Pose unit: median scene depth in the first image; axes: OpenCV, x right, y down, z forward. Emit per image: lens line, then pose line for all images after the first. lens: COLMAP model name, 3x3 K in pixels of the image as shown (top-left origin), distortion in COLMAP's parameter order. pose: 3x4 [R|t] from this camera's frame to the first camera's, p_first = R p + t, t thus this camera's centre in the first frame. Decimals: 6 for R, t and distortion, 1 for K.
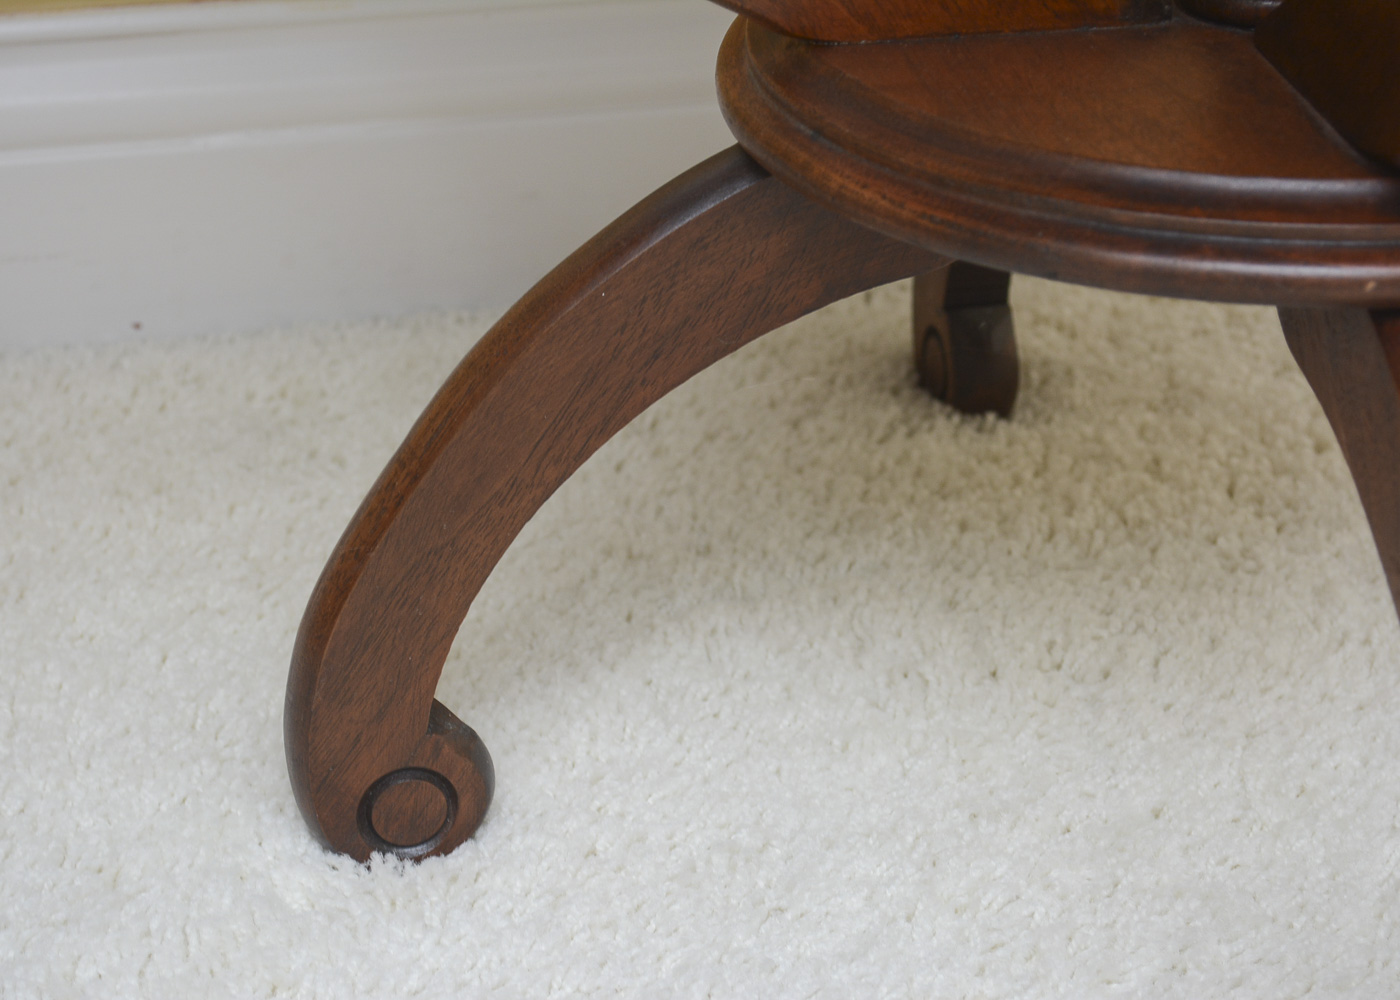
lens RADIAL K [[3407.3, 0, 695.9], [0, 3407.3, 495.5], [0, 0, 1]] dist [0.041660, 0.000000]
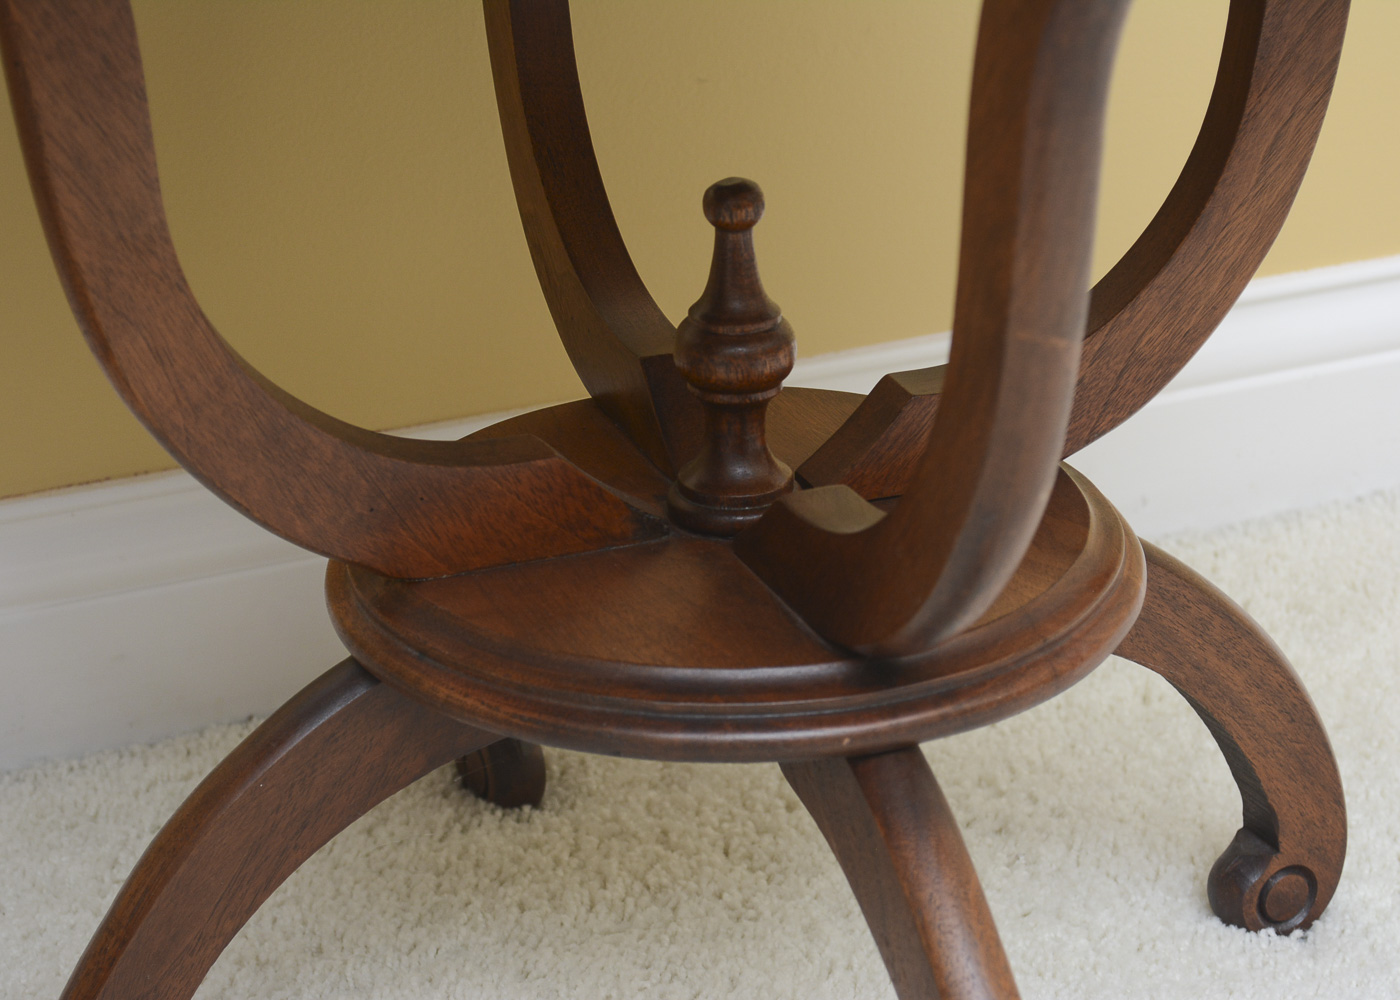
lens RADIAL K [[3407.3, 0, 693.9], [0, 3407.3, 495.5], [0, 0, 1]] dist [0.041660, 0.000000]
pose [[0.978956, -0.091130, 0.182594, -0.087198], [0.103898, 0.992678, -0.061605, -0.067120], [-0.175643, 0.079280, 0.981256, -0.289972]]
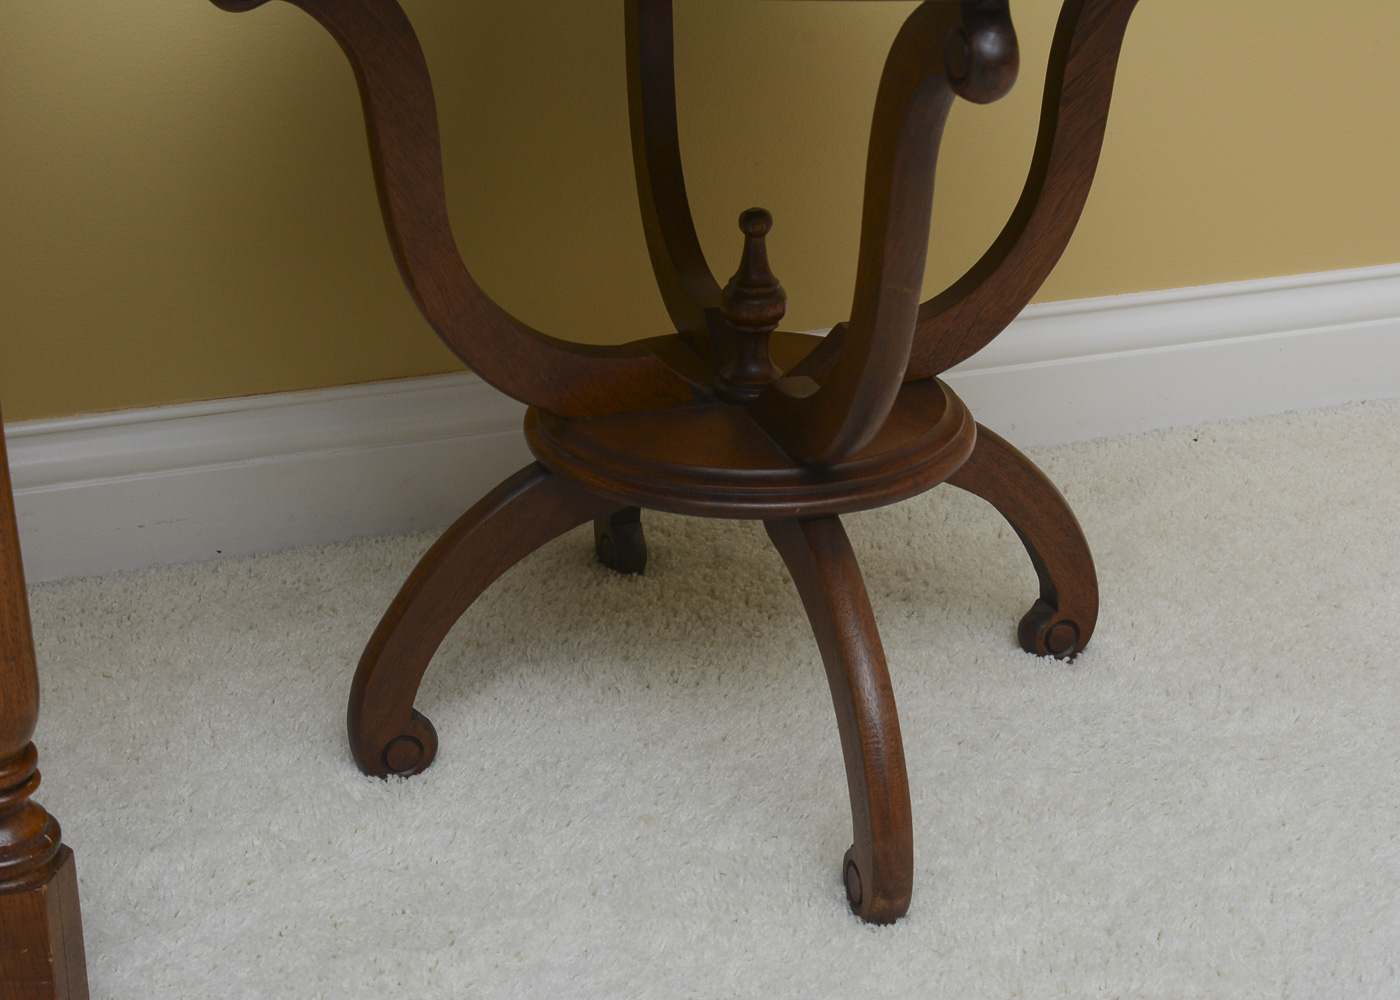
lens RADIAL K [[2387.0, 0, 698.7], [0, 2387.0, 496.6], [0, 0, 1]] dist [-0.007449, 0.000000]
pose [[0.988950, -0.045096, 0.141222, -0.106275], [0.054110, 0.996692, -0.060648, 0.027264], [-0.138020, 0.067619, 0.988119, -0.627969]]
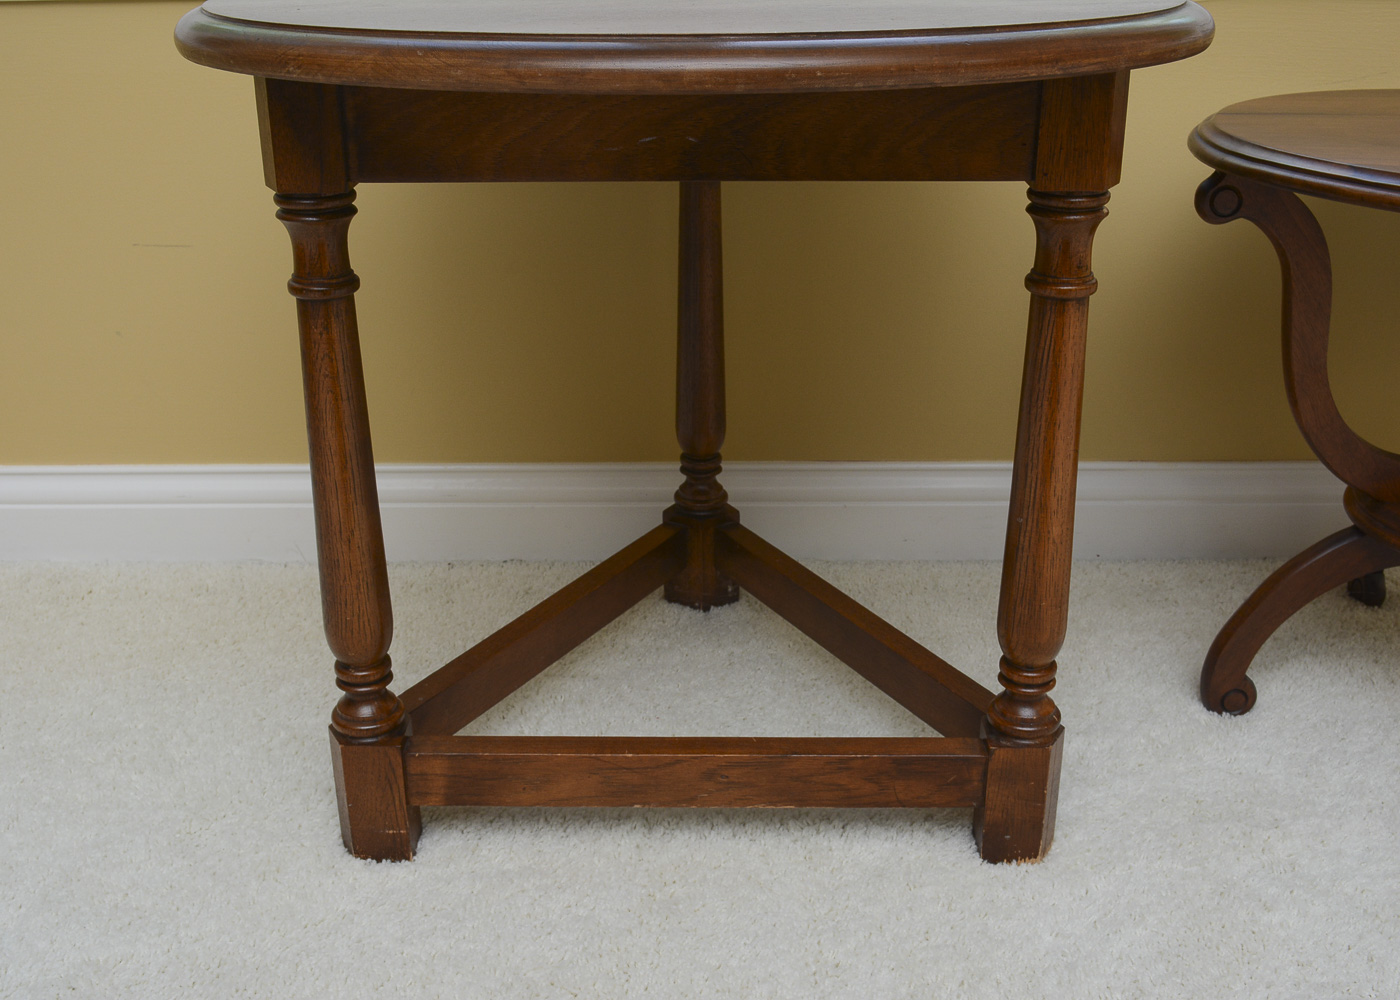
lens RADIAL K [[1499.1, 0, 701.5], [0, 1499.1, 499.7], [0, 0, 1]] dist [-0.056813, 0.000000]
pose [[0.973937, 0.081030, -0.211851, -0.316447], [-0.097131, 0.993033, -0.066716, 0.040508], [0.204969, 0.085555, 0.975022, -0.661539]]
